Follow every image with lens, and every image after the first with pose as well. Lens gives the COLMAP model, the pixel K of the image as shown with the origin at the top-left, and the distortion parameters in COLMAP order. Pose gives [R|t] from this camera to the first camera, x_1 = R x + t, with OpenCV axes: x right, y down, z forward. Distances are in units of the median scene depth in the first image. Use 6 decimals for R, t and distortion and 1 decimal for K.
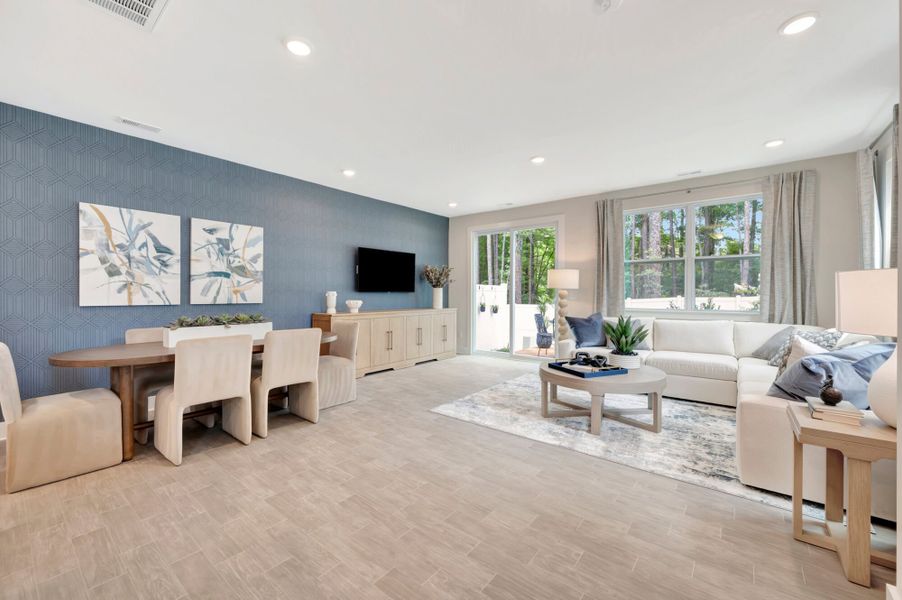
lens RADIAL K [[365.1, 0, 458.7], [0, 365.1, 296.2], [0, 0, 1]] dist [0.004251, 0.001467]
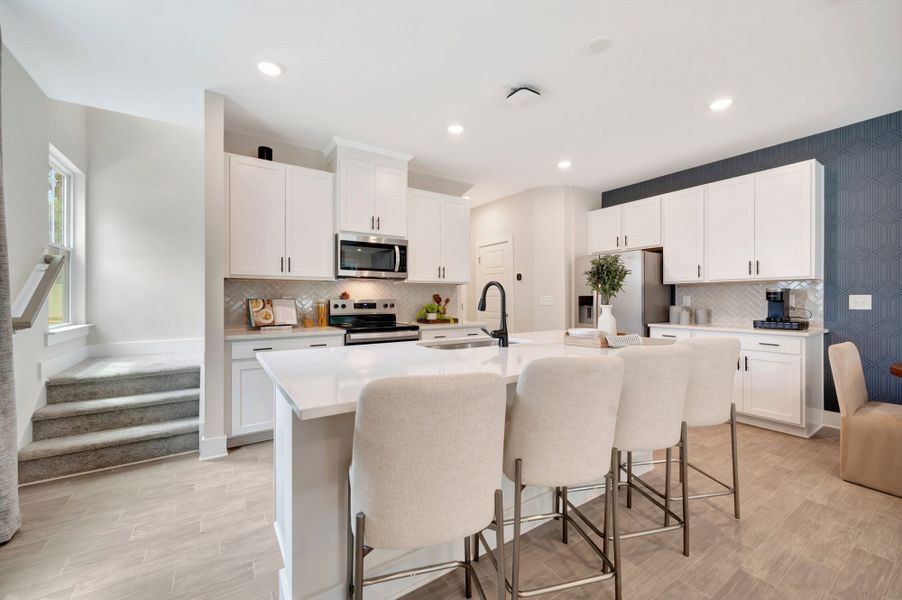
lens RADIAL K [[365.1, 0, 452.2], [0, 365.1, 296.9], [0, 0, 1]] dist [0.004251, 0.001467]
pose [[-0.316334, -0.005404, -0.948633, 0.066007], [-0.005263, 0.999978, -0.003941, -0.000130], [0.948633, 0.003746, -0.316355, 0.082418]]
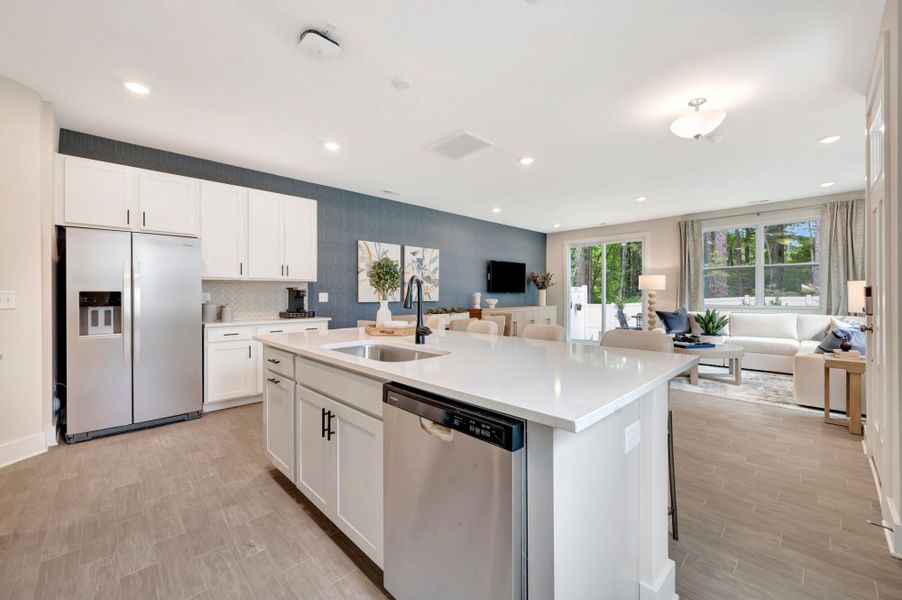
lens RADIAL K [[365.1, 0, 453.0], [0, 365.1, 295.0], [0, 0, 1]] dist [0.004251, 0.001467]
pose [[0.991833, -0.004142, -0.127477, -0.322885], [0.003390, 0.999976, -0.006110, 0.004274], [0.127499, 0.005628, 0.991823, -0.488830]]
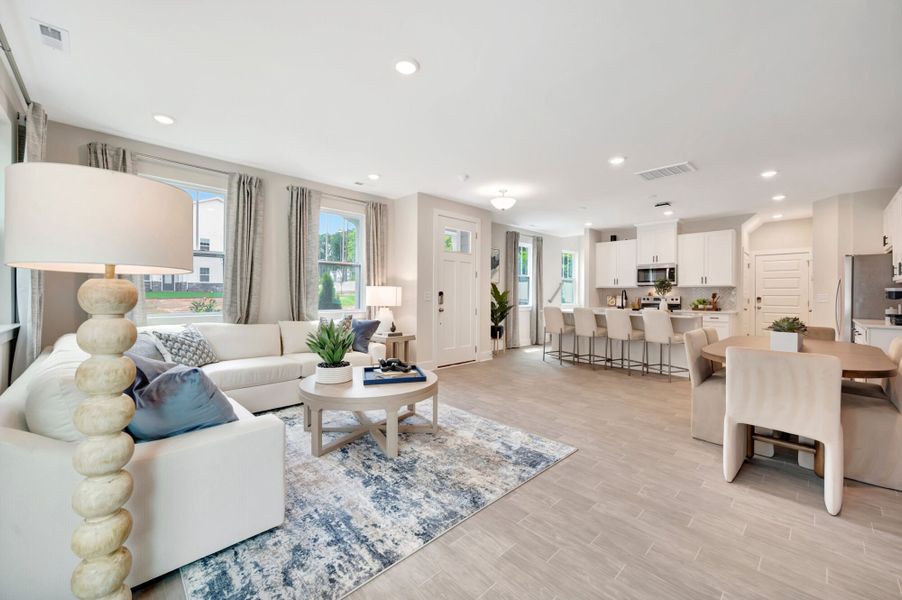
lens RADIAL K [[365.1, 0, 445.6], [0, 365.1, 296.9], [0, 0, 1]] dist [0.004251, 0.001467]
pose [[-0.988880, -0.007792, 0.148514, 0.048703], [-0.006300, 0.999925, 0.010512, -0.003648], [-0.148585, 0.009459, -0.988854, 1.527093]]
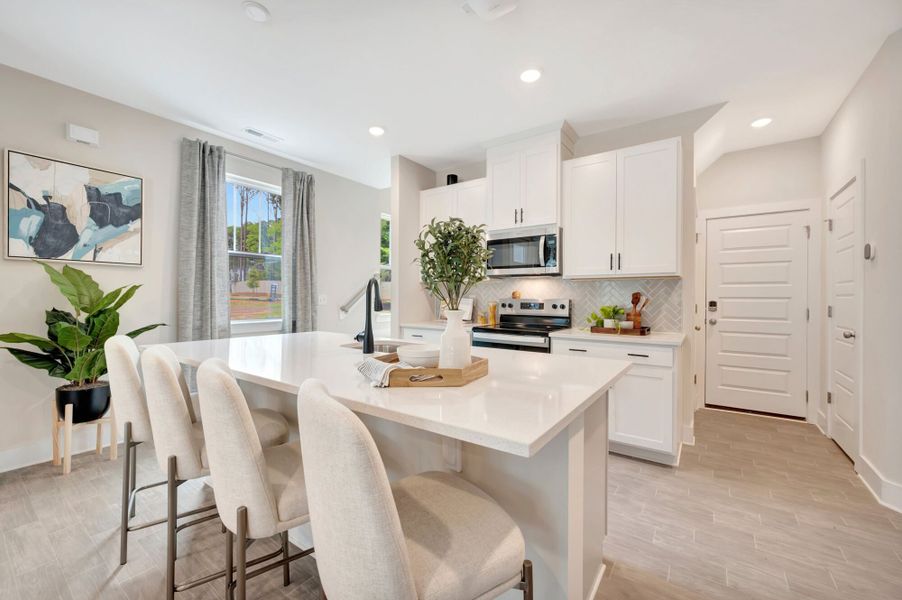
lens RADIAL K [[365.1, 0, 449.9], [0, 365.1, 301.5], [0, 0, 1]] dist [0.004251, 0.001467]
pose [[-0.999285, -0.007161, -0.037131, -0.509264], [-0.007738, 0.999851, 0.015426, -0.001855], [0.037016, 0.015703, -0.999191, 0.421545]]
